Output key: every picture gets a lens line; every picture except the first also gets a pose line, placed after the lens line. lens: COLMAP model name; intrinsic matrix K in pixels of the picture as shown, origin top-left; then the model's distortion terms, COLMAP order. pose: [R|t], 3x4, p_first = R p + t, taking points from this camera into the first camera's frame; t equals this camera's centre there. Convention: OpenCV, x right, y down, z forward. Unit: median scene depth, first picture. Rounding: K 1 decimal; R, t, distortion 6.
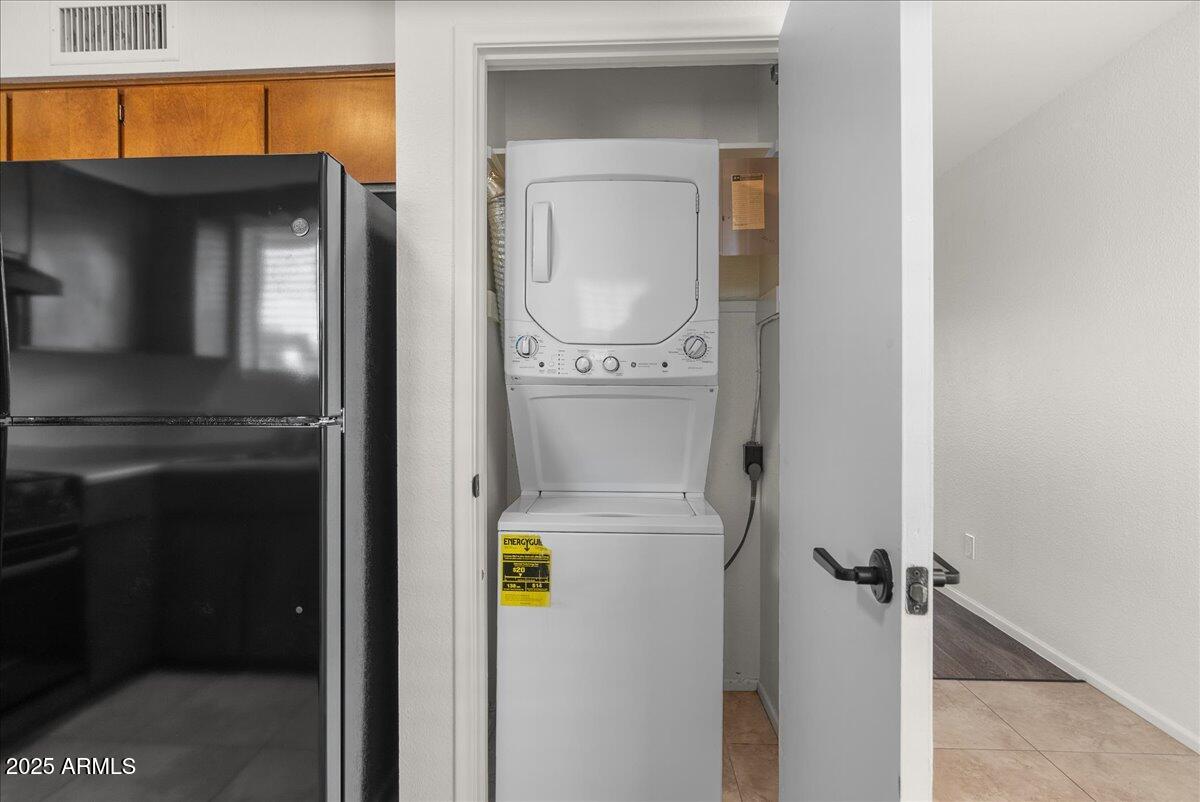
lens RADIAL K [[583.7, 0, 596.8], [0, 583.7, 403.9], [0, 0, 1]] dist [-0.009901, 0.001886]
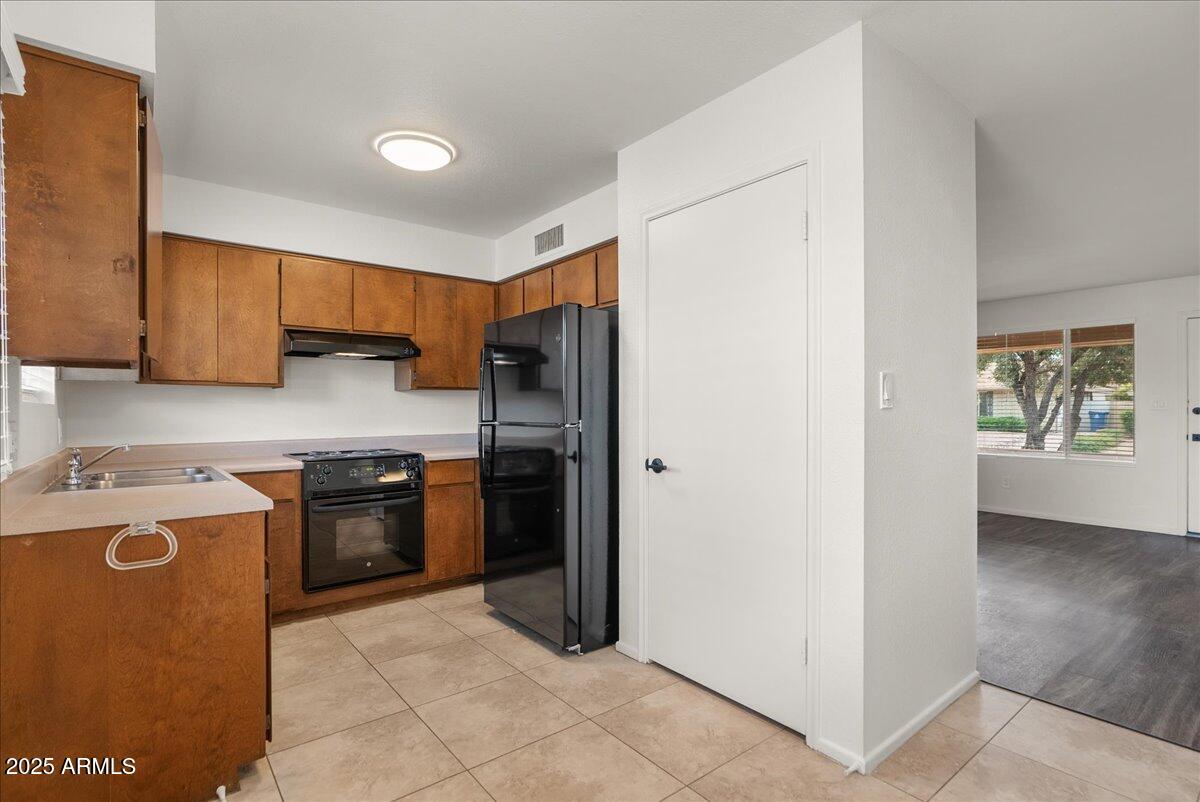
lens RADIAL K [[583.7, 0, 596.0], [0, 583.7, 408.5], [0, 0, 1]] dist [-0.009901, 0.001886]
pose [[0.650281, 0.000490, -0.759693, 0.889105], [-0.018385, 0.999717, -0.015093, -0.003288], [0.759471, 0.023782, 0.650106, -0.241537]]
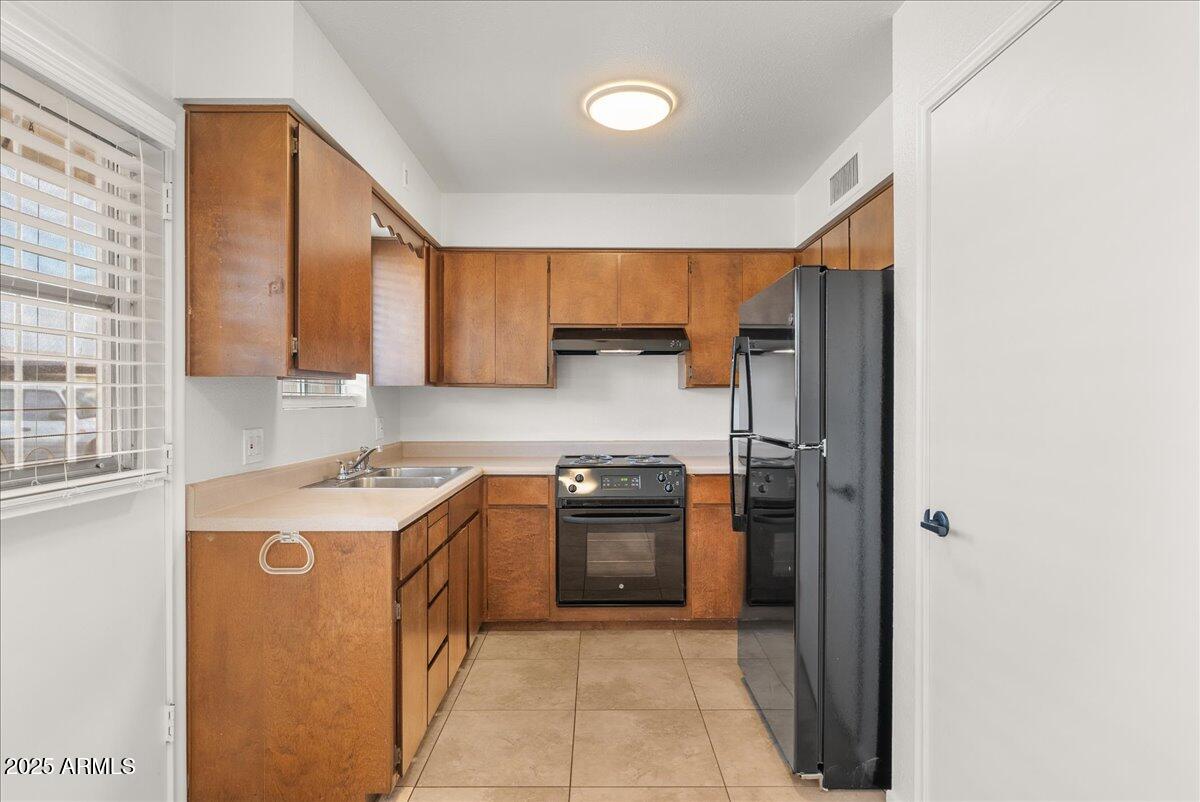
lens RADIAL K [[625.8, 0, 594.9], [0, 625.8, 395.7], [0, 0, 1]] dist [-0.010299, 0.002905]
pose [[0.040208, -0.000732, -0.999191, 0.775543], [-0.025242, 0.999680, -0.001749, -0.059830], [0.998872, 0.025292, 0.040177, 0.285485]]
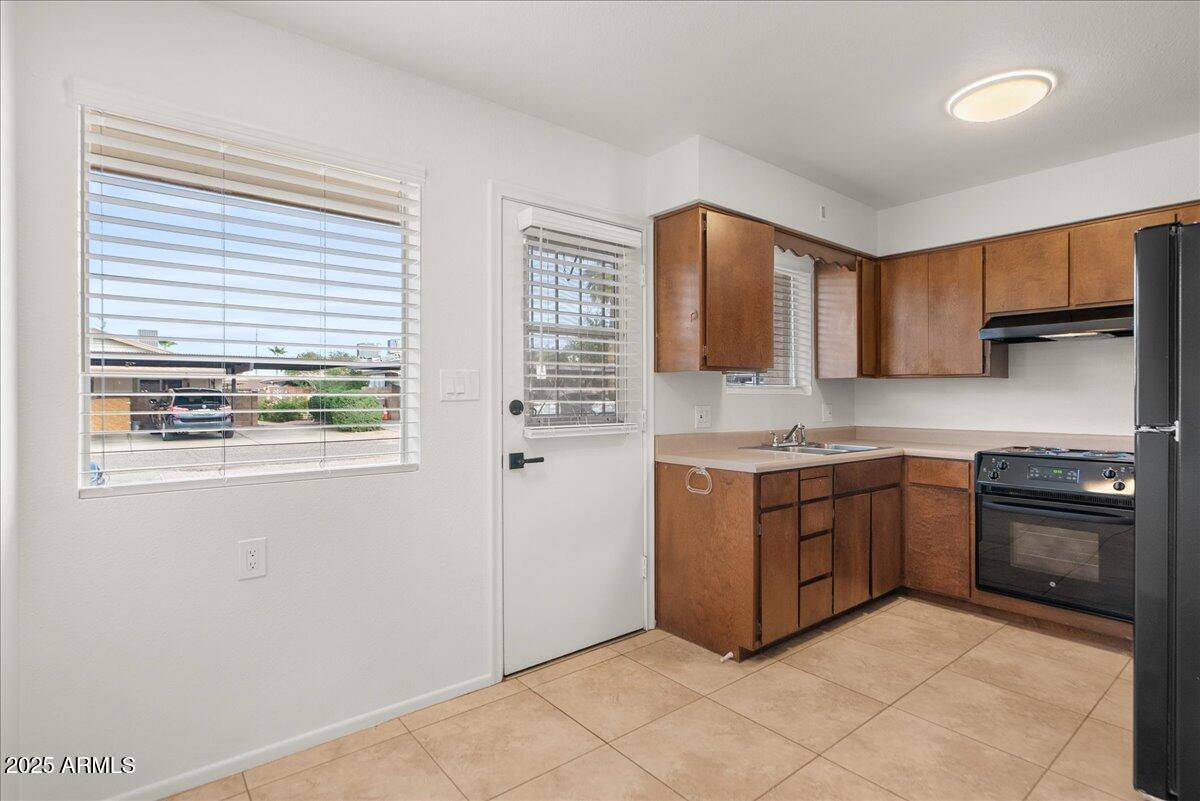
lens RADIAL K [[583.7, 0, 599.9], [0, 583.7, 395.0], [0, 0, 1]] dist [-0.009901, 0.001886]
pose [[-0.754595, -0.002231, -0.656187, 0.948346], [-0.016225, 0.999752, 0.015259, -0.034369], [0.655990, 0.022160, -0.754444, 0.831330]]
